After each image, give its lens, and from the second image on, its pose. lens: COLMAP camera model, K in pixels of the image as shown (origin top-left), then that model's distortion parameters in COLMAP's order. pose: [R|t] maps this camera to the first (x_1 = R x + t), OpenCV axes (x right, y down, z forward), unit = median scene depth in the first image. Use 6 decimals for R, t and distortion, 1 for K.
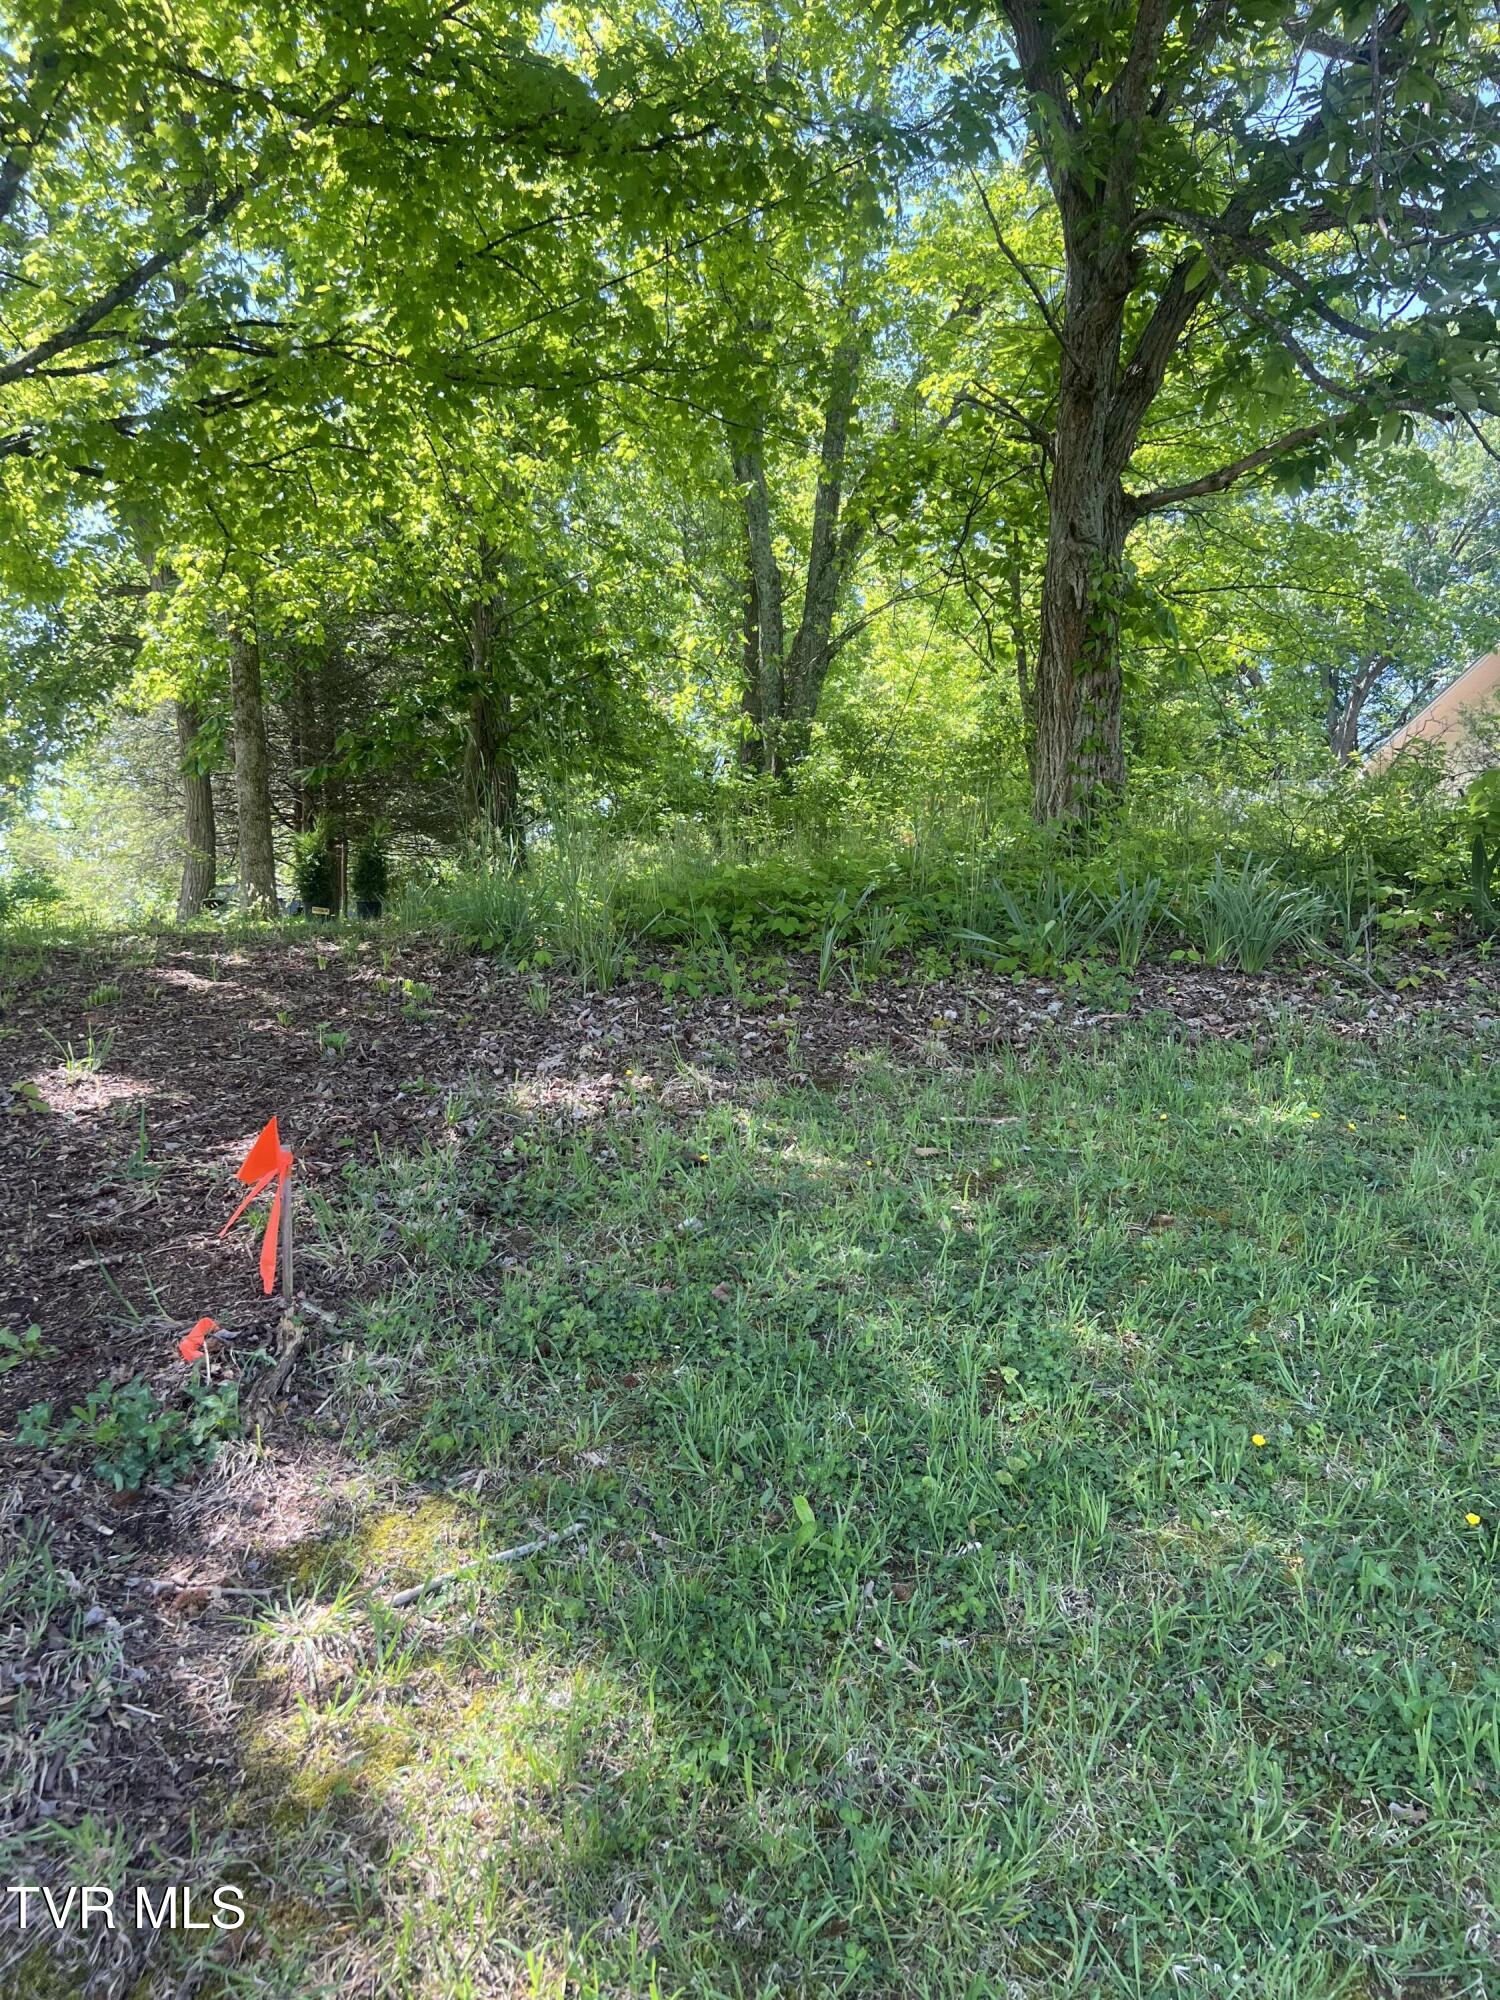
lens RADIAL K [[1547.1, 0, 759.5], [0, 1547.1, 999.5], [0, 0, 1]] dist [0.045478, -0.051374]
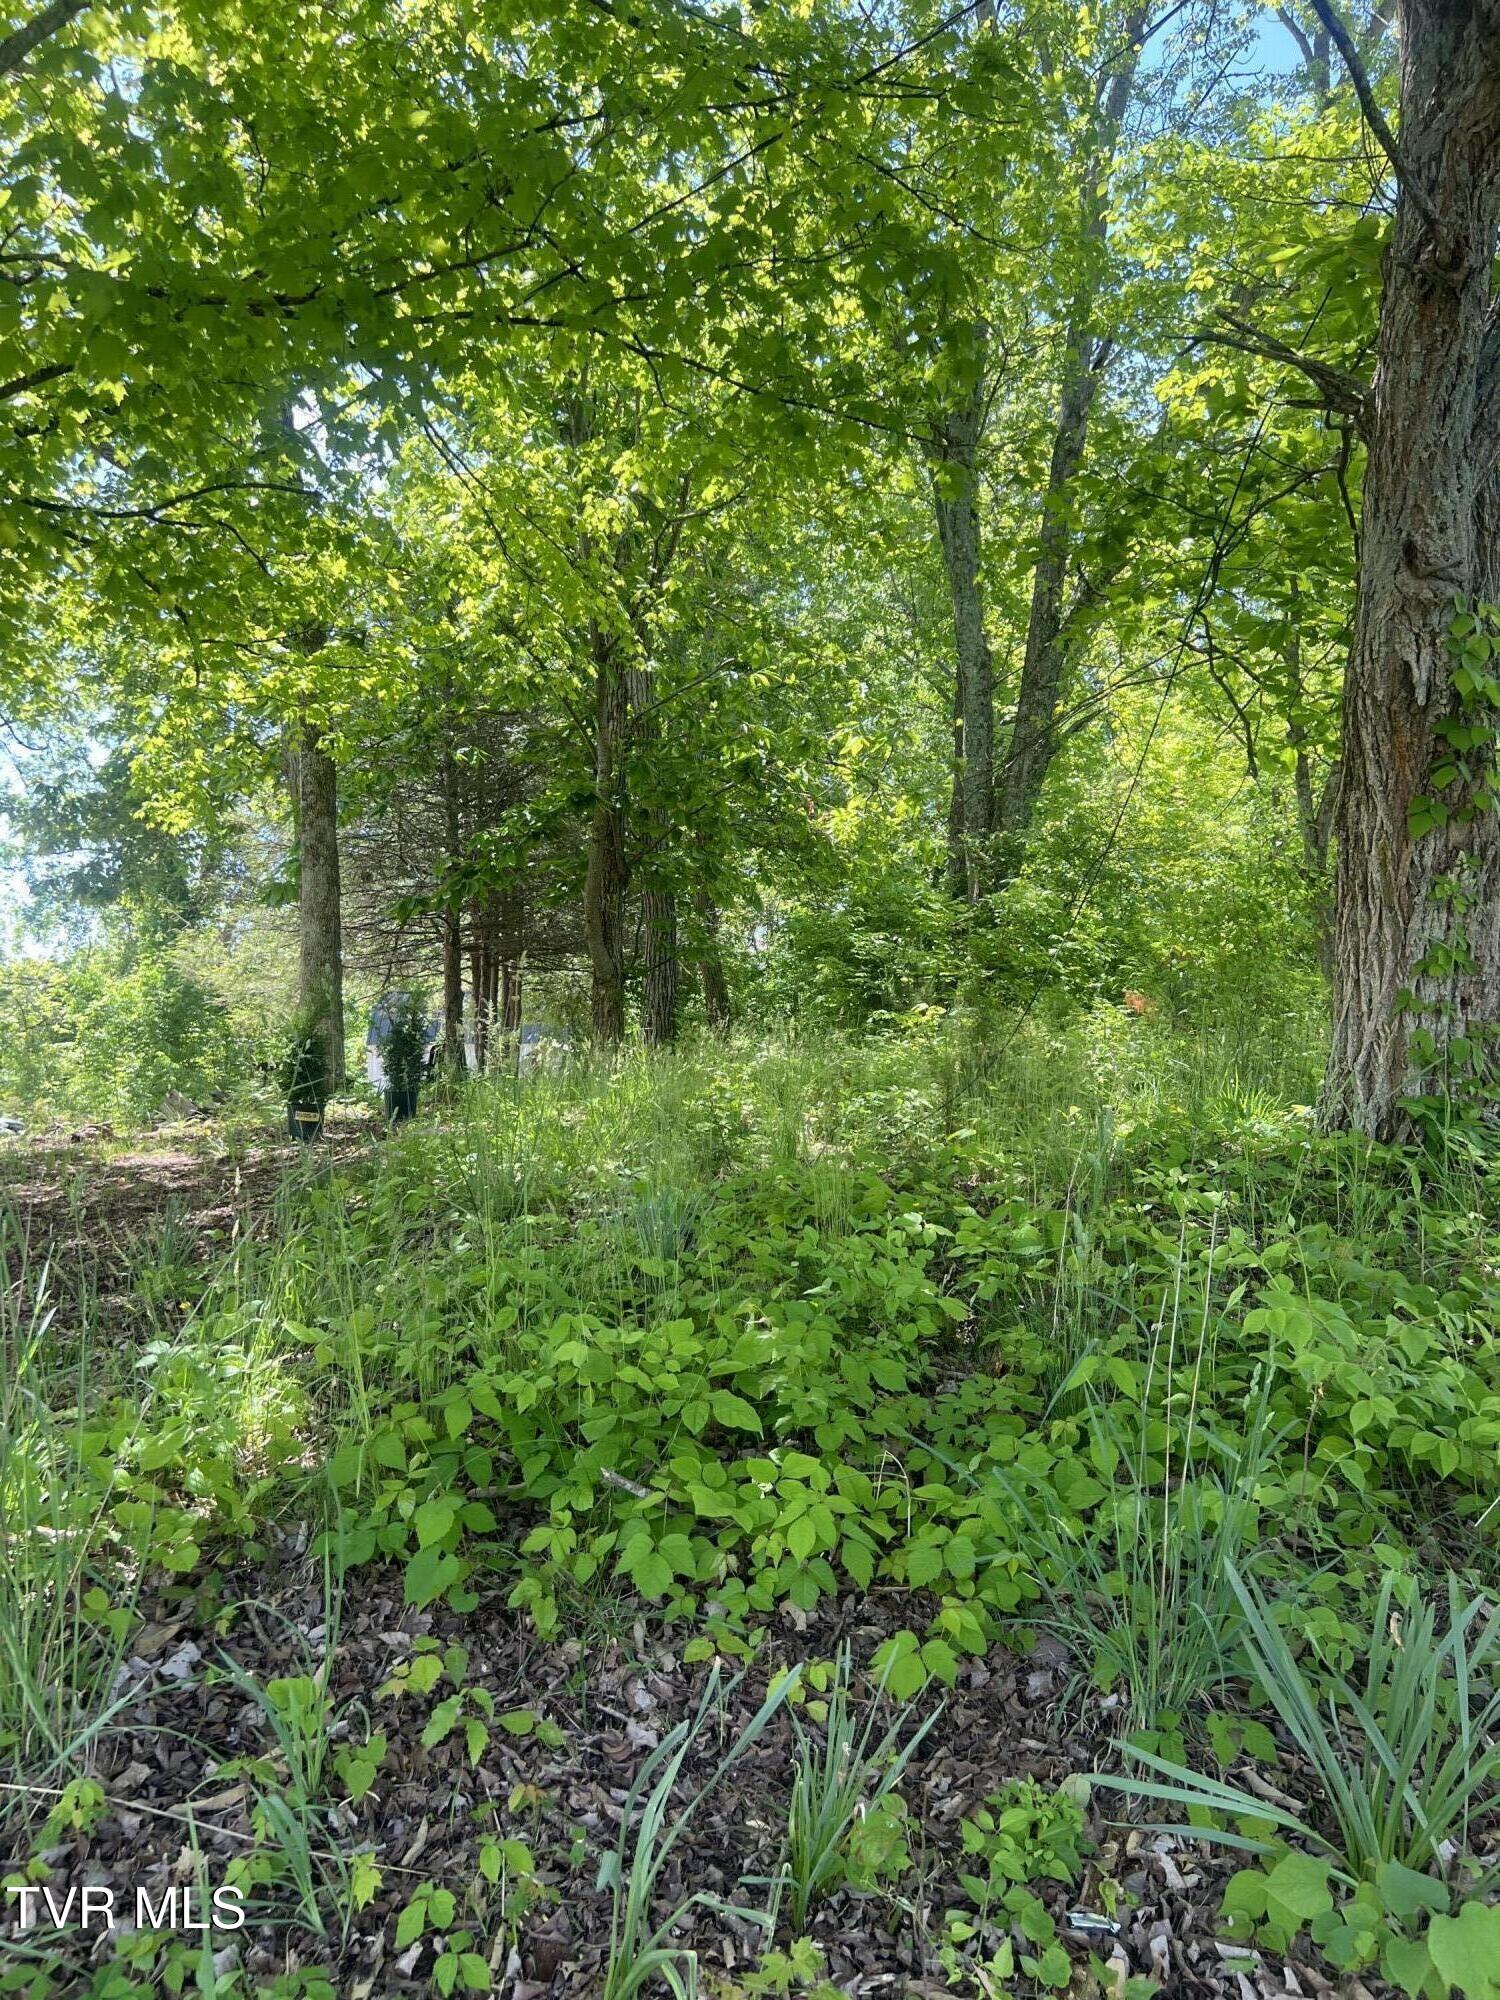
lens RADIAL K [[1547.1, 0, 740.2], [0, 1547.1, 994.1], [0, 0, 1]] dist [0.045478, -0.051374]
pose [[0.984366, 0.015825, -0.175421, 0.036717], [-0.025490, 0.998270, -0.052975, -0.060176], [0.174280, 0.056619, 0.983067, 0.224559]]
